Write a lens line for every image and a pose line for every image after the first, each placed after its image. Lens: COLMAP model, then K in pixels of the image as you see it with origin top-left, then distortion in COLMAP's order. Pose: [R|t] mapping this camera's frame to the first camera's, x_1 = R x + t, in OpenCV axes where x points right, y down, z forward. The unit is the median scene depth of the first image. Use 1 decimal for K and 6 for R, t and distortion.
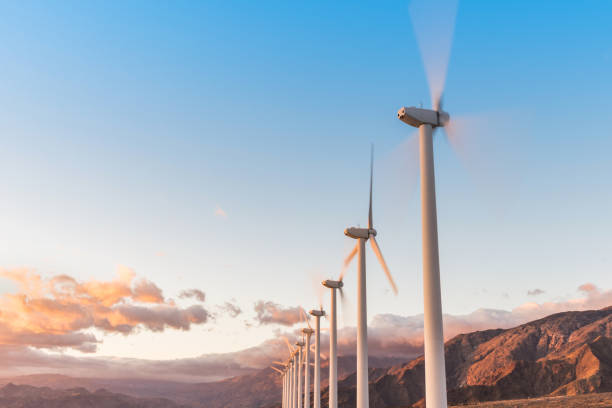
lens RADIAL K [[953.0, 0, 334.3], [0, 953.0, 204.4], [0, 0, 1]] dist [0.016150, 0.007019]
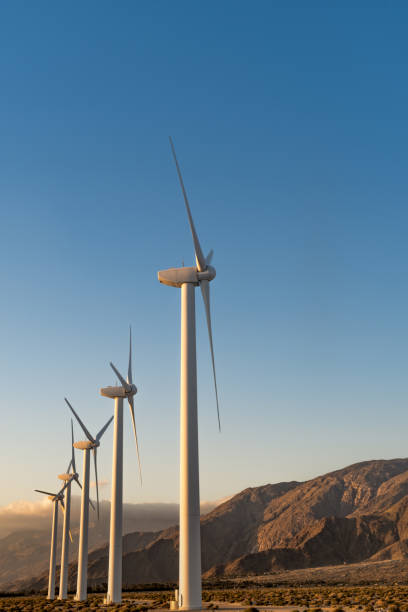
lens RADIAL K [[783.5, 0, 204.9], [0, 783.5, 305.1], [0, 0, 1]] dist [0.020627, 0.138214]
pose [[0.982017, 0.041167, 0.184252, -0.040916], [-0.015511, 0.990231, -0.138573, 0.075133], [-0.188157, 0.133223, 0.973062, 0.322794]]
